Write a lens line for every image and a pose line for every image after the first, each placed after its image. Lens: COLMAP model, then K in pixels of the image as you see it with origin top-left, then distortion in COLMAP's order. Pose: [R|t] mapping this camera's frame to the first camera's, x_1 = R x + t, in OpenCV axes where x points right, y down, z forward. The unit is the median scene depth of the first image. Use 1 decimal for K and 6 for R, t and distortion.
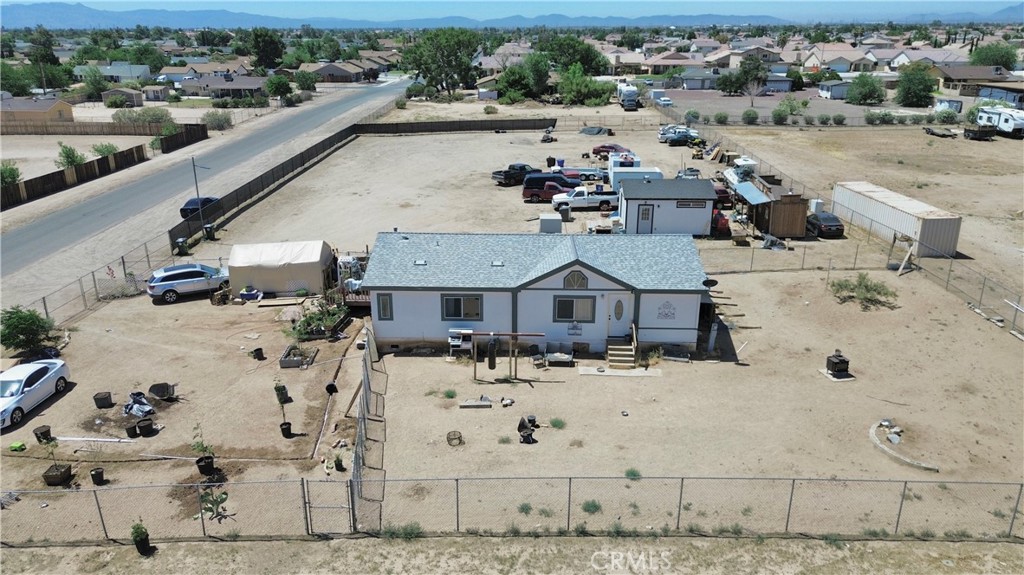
lens RADIAL K [[734.3, 0, 508.9], [0, 734.3, 290.1], [0, 0, 1]] dist [0.074479, -0.075472]
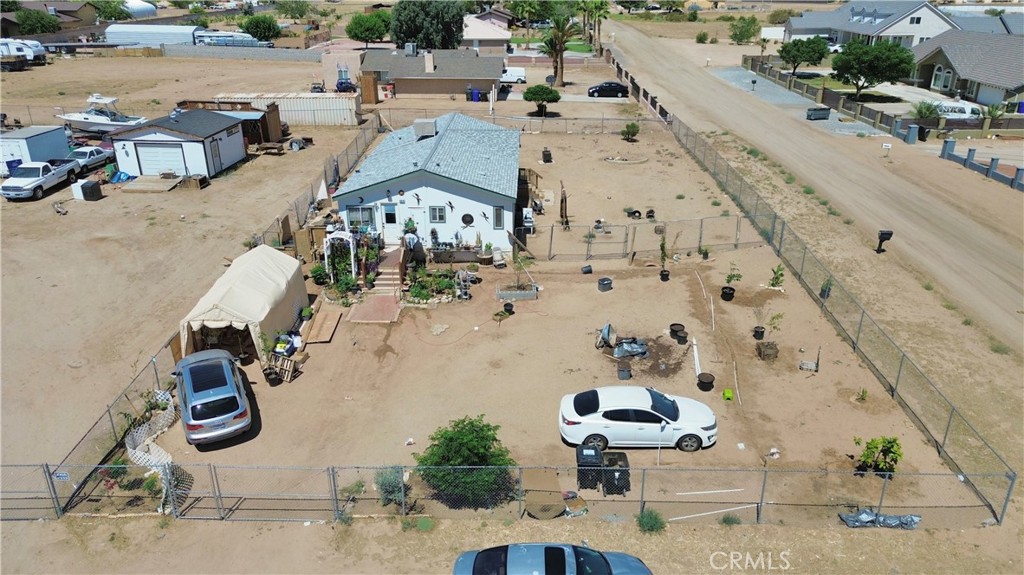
lens RADIAL K [[734.3, 0, 508.9], [0, 734.3, 290.1], [0, 0, 1]] dist [0.074479, -0.075472]
pose [[-0.001259, -0.394518, 0.918887, -1.224408], [0.326972, 0.868218, 0.373212, -0.289153], [-0.945033, 0.300920, 0.127903, 0.917023]]
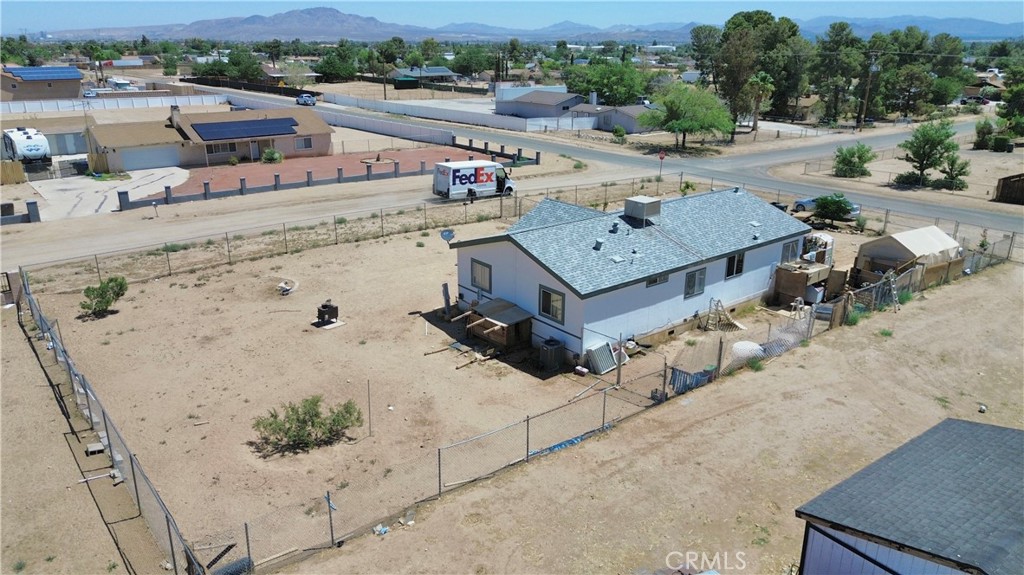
lens RADIAL K [[734.3, 0, 508.9], [0, 734.3, 290.1], [0, 0, 1]] dist [0.074479, -0.075472]
pose [[-0.770418, 0.207491, -0.602829, 0.822475], [-0.206523, 0.813347, 0.543888, -0.508894], [0.603161, 0.543519, -0.583766, 1.657482]]
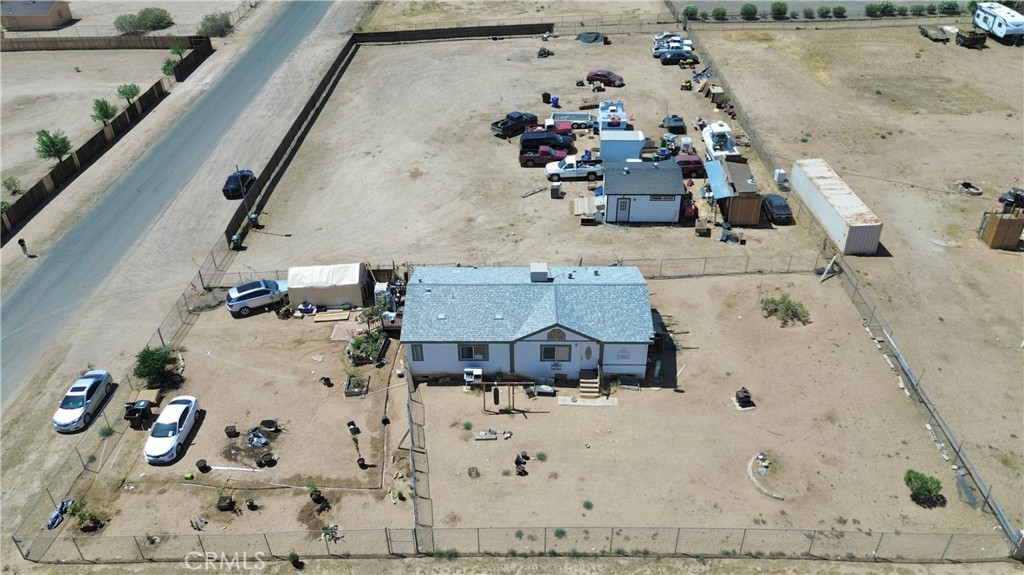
lens RADIAL K [[771.7, 0, 492.0], [0, 771.7, 287.3], [0, 0, 1]] dist [0.073971, -0.076160]
pose [[0.999470, -0.017297, -0.027561, 0.012485], [0.023422, 0.970396, 0.240382, -0.445798], [0.022587, -0.240901, 0.970287, -0.369784]]
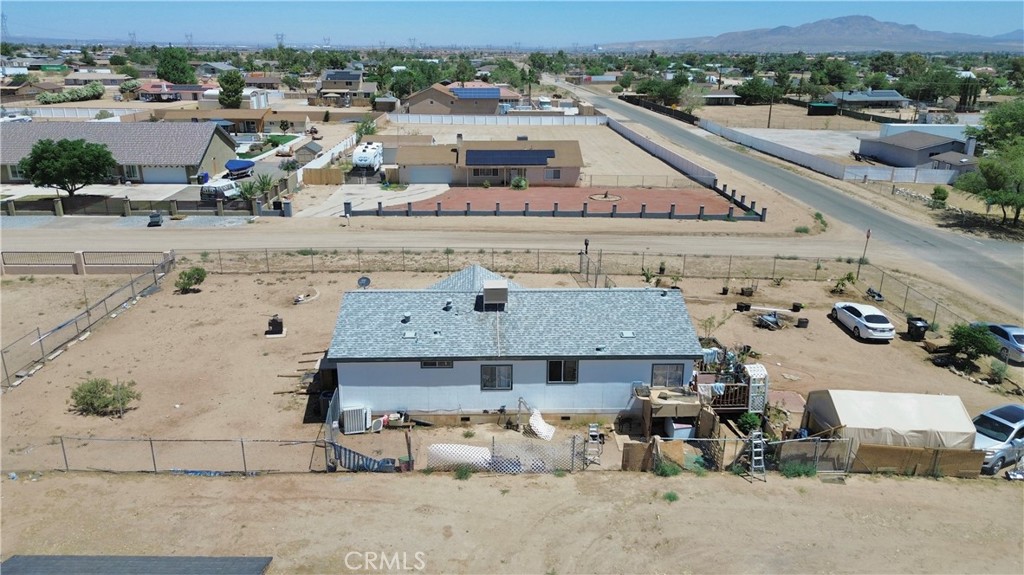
lens RADIAL K [[734.3, 0, 508.9], [0, 734.3, 290.1], [0, 0, 1]] dist [0.074479, -0.075472]
pose [[-0.999401, 0.009439, -0.033309, 0.076612], [-0.012667, 0.795716, 0.605537, -0.701491], [0.032220, 0.605596, -0.795120, 1.916427]]
